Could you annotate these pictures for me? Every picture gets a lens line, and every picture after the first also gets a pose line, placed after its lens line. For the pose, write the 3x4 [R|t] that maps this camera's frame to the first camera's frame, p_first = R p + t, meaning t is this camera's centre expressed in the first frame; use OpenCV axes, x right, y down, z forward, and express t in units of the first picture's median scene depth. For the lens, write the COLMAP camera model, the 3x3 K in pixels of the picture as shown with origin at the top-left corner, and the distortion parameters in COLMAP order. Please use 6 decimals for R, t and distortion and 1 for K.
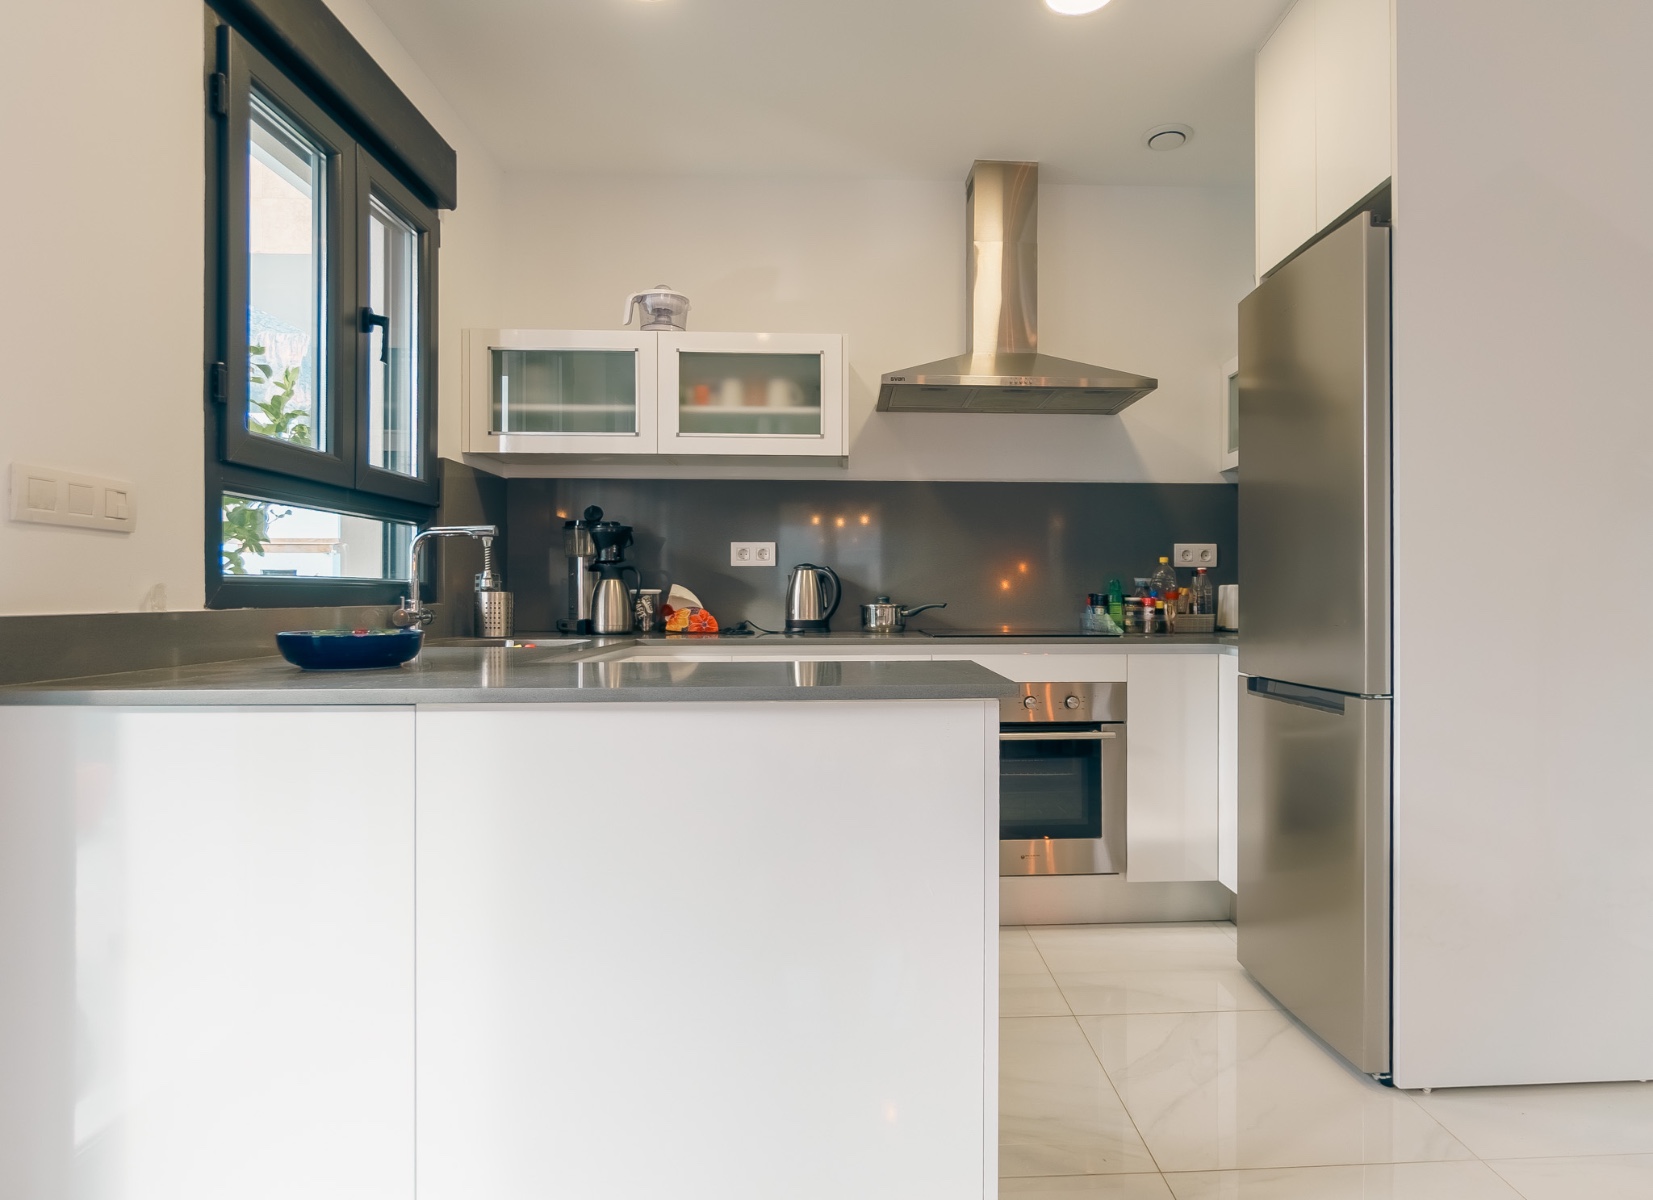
lens RADIAL K [[877.0, 0, 876.8], [0, 877.0, 598.0], [0, 0, 1]] dist [0.000559, 0.000313]
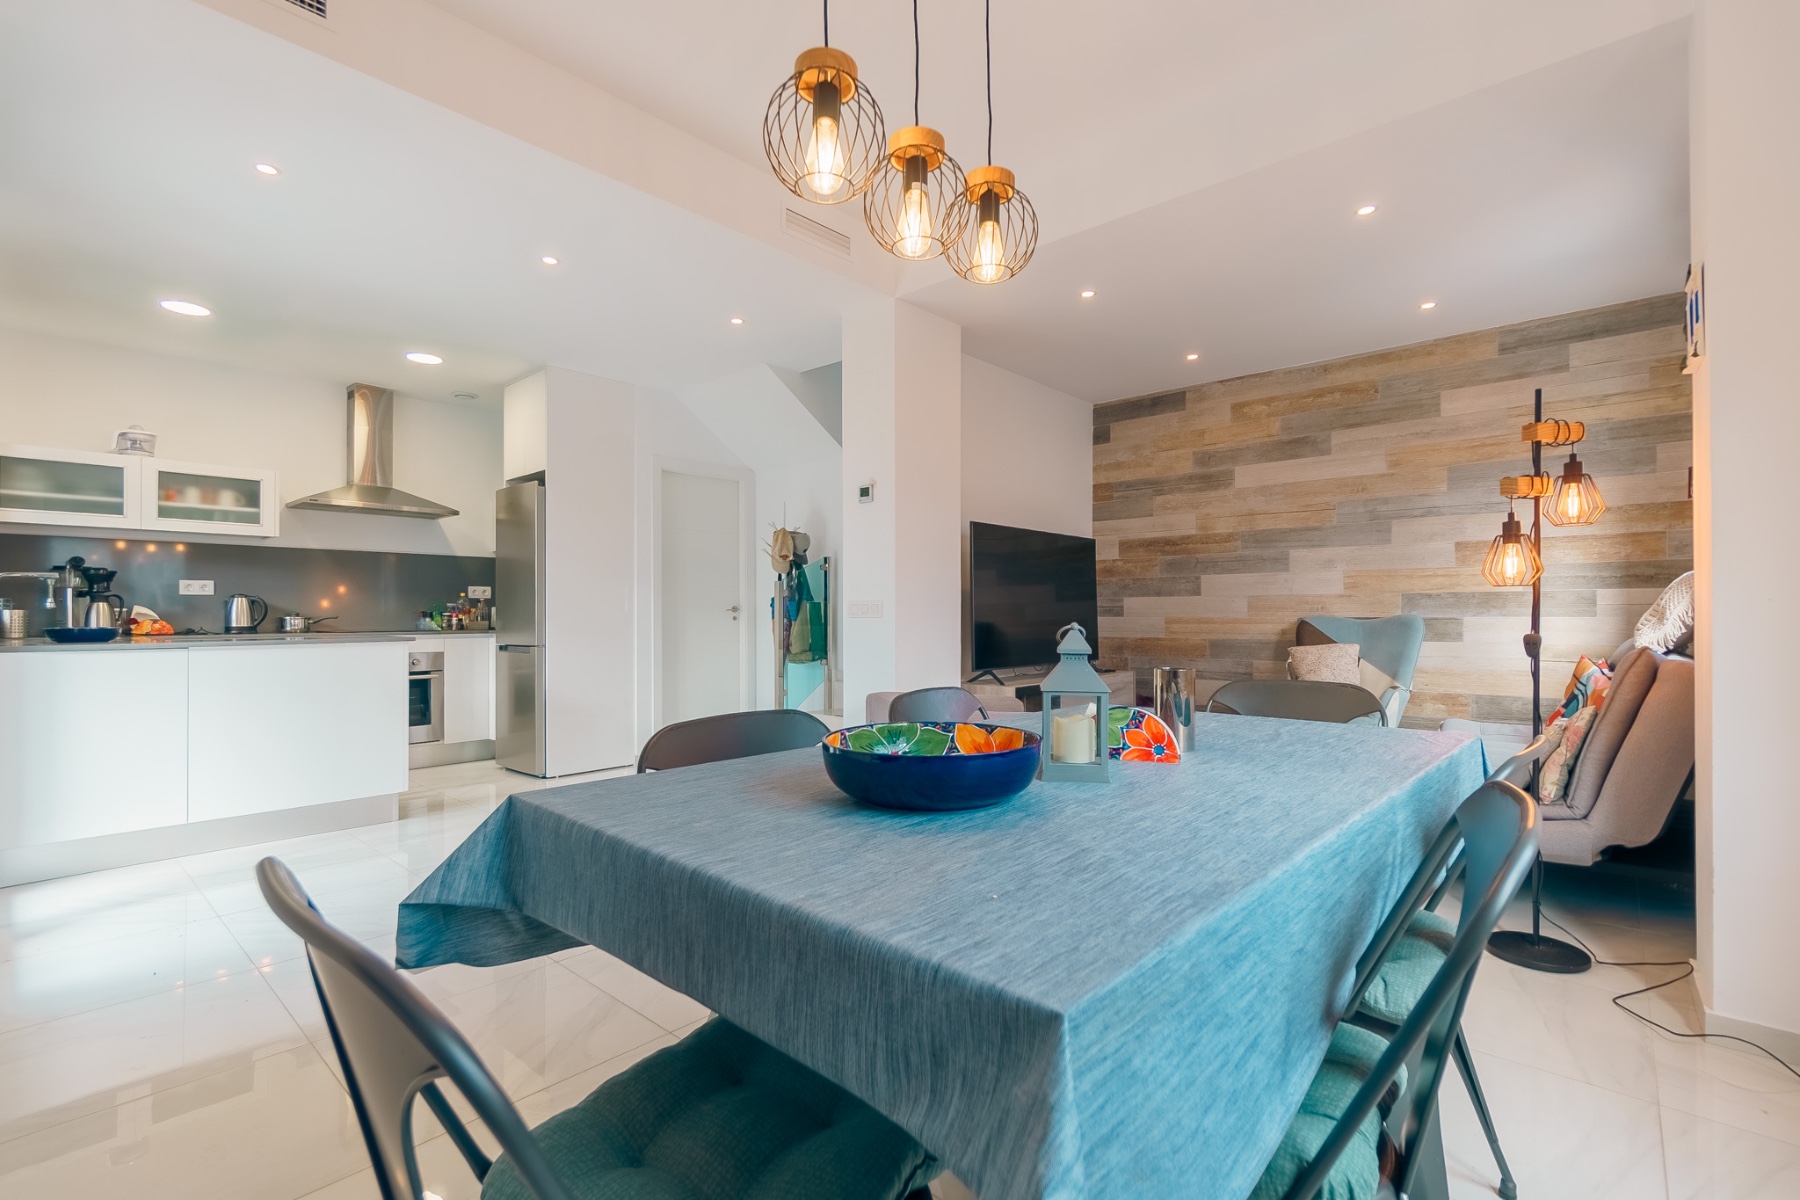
lens RADIAL K [[825.1, 0, 905.9], [0, 825.1, 611.5], [0, 0, 1]] dist [-0.001012, -0.000240]
pose [[0.697046, 0.000131, 0.717027, -0.354508], [0.003165, 0.999990, -0.003260, 0.005603], [-0.717020, 0.004541, 0.697038, -1.156909]]
